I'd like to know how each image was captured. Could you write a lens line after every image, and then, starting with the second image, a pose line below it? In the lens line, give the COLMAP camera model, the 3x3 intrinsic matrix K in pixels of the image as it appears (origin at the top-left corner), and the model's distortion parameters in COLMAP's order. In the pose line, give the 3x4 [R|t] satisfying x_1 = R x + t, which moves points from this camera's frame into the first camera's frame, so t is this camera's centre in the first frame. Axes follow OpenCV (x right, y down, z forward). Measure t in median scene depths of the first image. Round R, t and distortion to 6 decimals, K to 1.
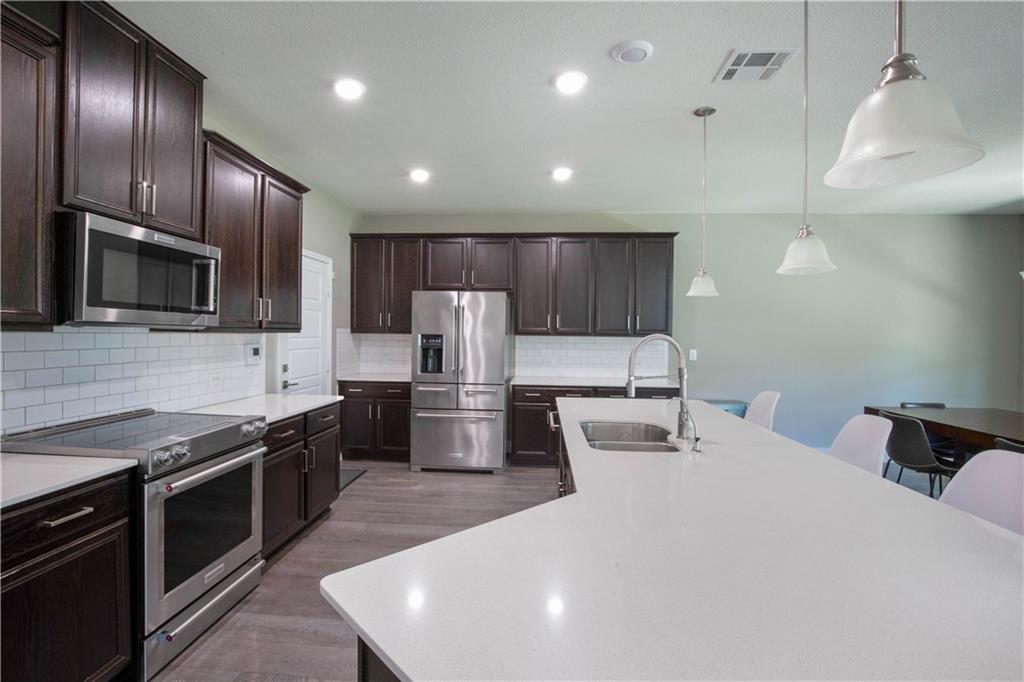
lens RADIAL K [[471.2, 0, 506.1], [0, 471.2, 337.8], [0, 0, 1]] dist [-0.034673, 0.002304]
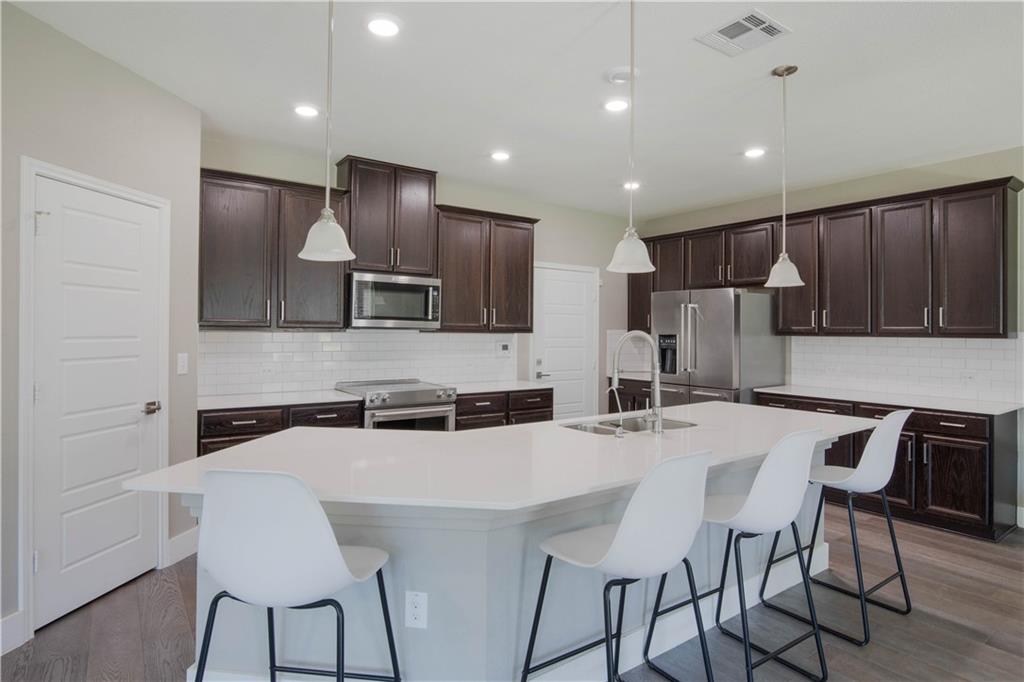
lens RADIAL K [[554.3, 0, 513.0], [0, 554.3, 325.8], [0, 0, 1]] dist [-0.023668, 0.000453]
pose [[0.646531, -0.015560, -0.762729, 0.605375], [-0.007428, 0.999616, -0.026688, 0.008779], [0.762852, 0.022920, 0.646167, -0.014325]]
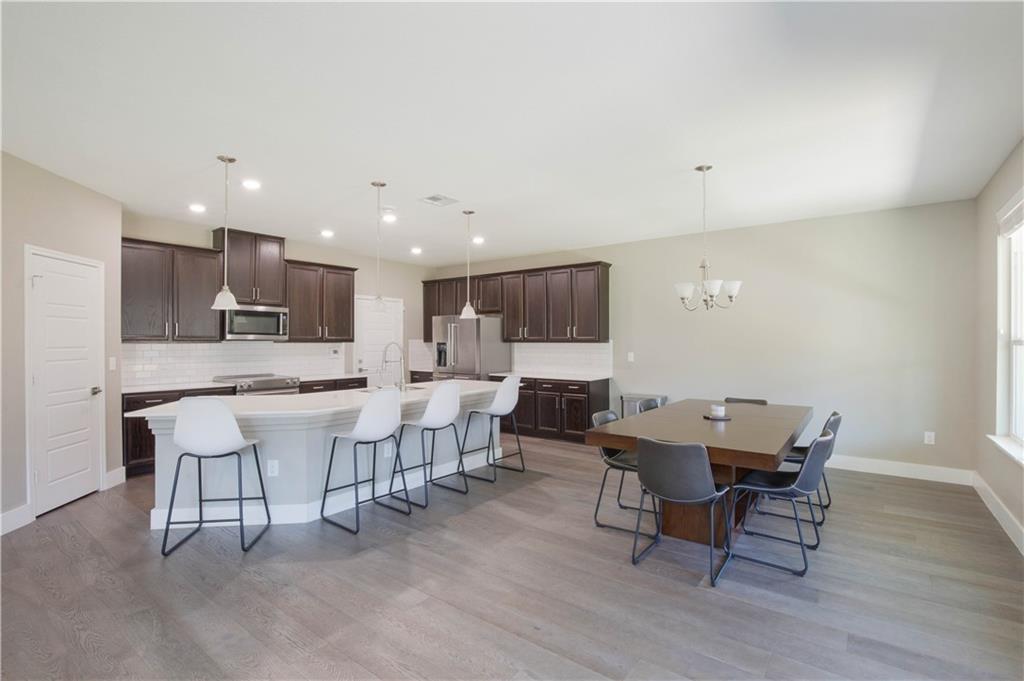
lens RADIAL K [[471.2, 0, 511.0], [0, 471.2, 340.5], [0, 0, 1]] dist [-0.034673, 0.002304]
pose [[0.843417, -0.013705, -0.537085, 1.046512], [0.006077, 0.999854, -0.015969, 0.014593], [0.537225, 0.010205, 0.843377, -0.271754]]
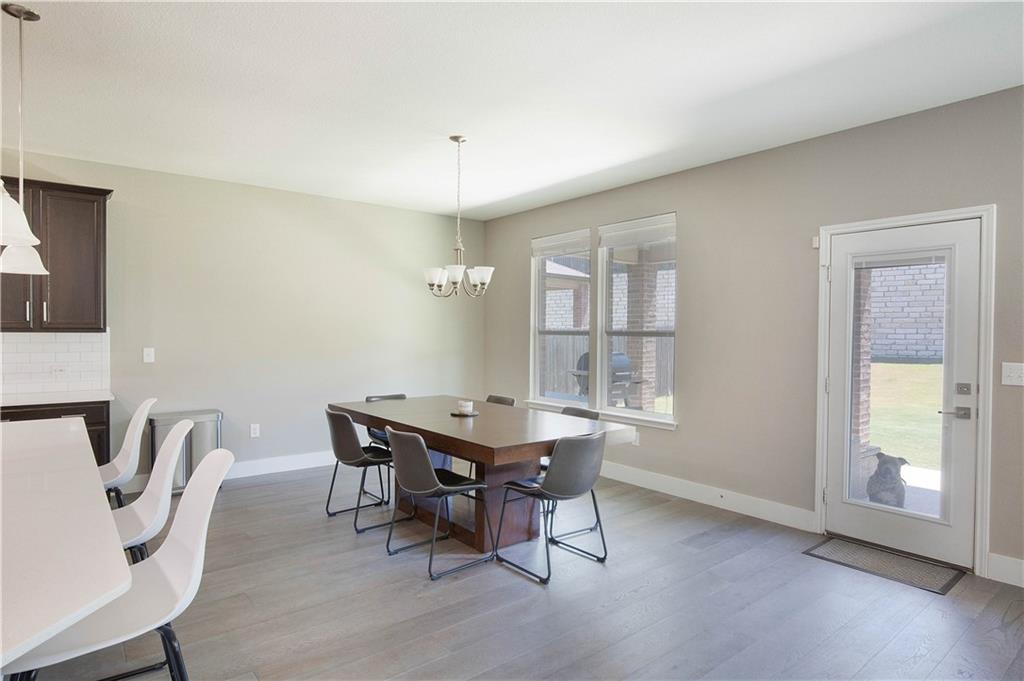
lens RADIAL K [[569.0, 0, 511.9], [0, 569.0, 337.9], [0, 0, 1]] dist [-0.004047, -0.000200]
pose [[0.727967, -0.014630, 0.685456, 0.256867], [0.009815, 0.999892, 0.010917, 0.005084], [-0.685541, -0.001219, 0.728033, -0.101668]]
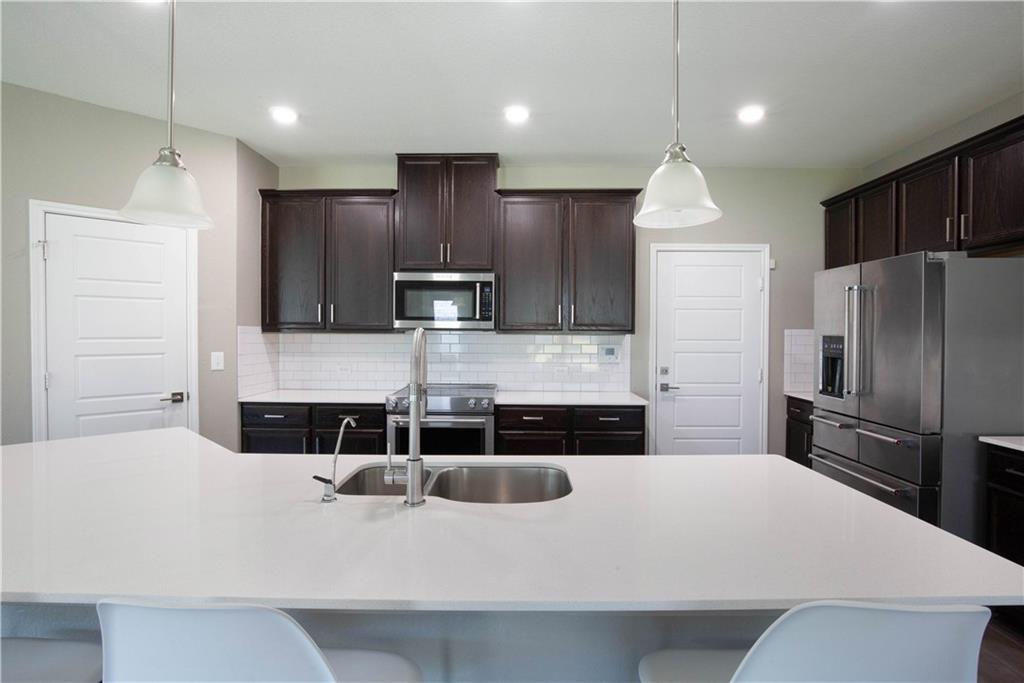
lens RADIAL K [[549.6, 0, 501.1], [0, 549.6, 331.8], [0, 0, 1]] dist [-0.002890, 0.003755]
pose [[0.070458, -0.013311, -0.997426, 0.642073], [-0.012371, 0.999822, -0.014217, 0.003876], [0.997438, 0.013341, 0.070281, 0.565363]]
